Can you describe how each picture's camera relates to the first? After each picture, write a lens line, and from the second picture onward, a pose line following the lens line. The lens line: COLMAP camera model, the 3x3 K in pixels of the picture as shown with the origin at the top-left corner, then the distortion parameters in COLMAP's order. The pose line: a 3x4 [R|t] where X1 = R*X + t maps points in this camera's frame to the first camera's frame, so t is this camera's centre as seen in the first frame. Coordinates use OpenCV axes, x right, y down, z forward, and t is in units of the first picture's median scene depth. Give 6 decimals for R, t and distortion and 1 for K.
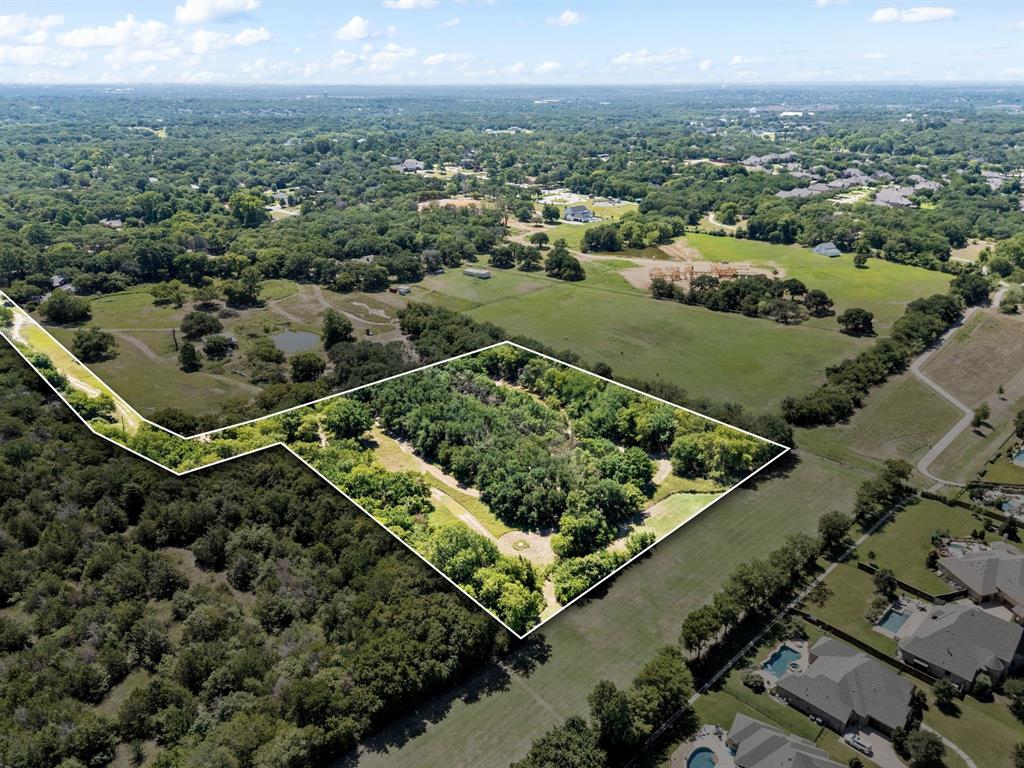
lens RADIAL K [[755.0, 0, 512.0], [0, 755.0, 384.0], [0, 0, 1]] dist [0.076978, -0.075988]
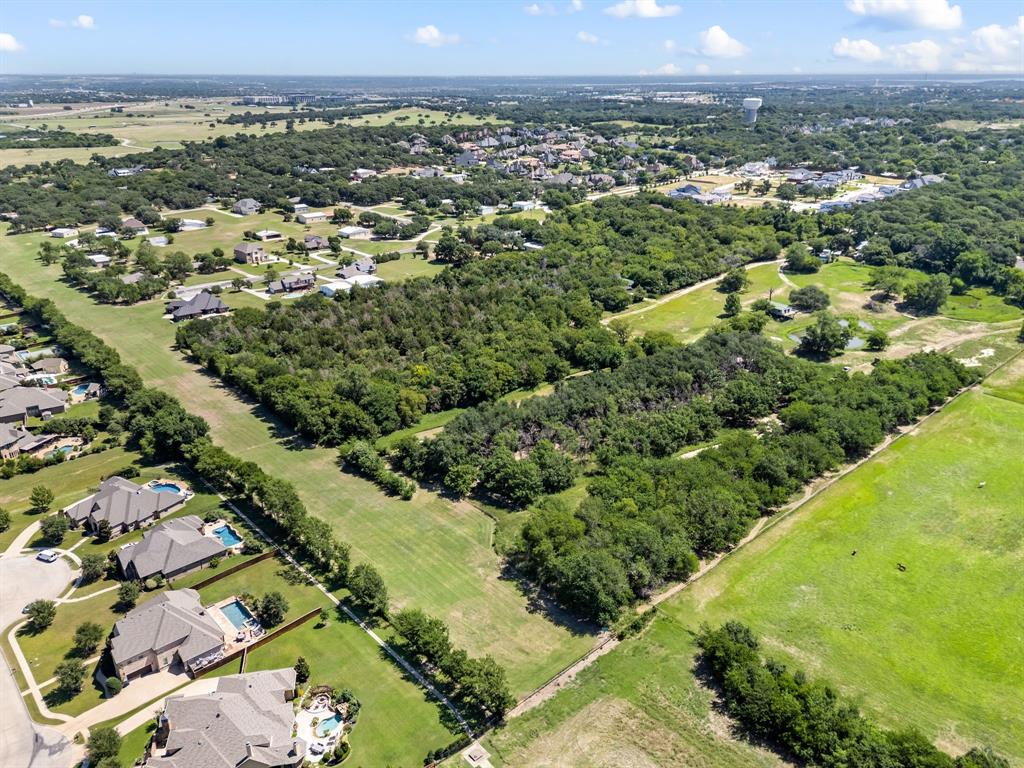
lens RADIAL K [[755.0, 0, 512.0], [0, 755.0, 384.0], [0, 0, 1]] dist [0.076978, -0.075988]
pose [[-0.041422, 0.378261, -0.924772, 0.651056], [-0.363405, 0.856470, 0.366601, -0.221525], [0.930710, 0.351252, 0.101985, 0.570982]]
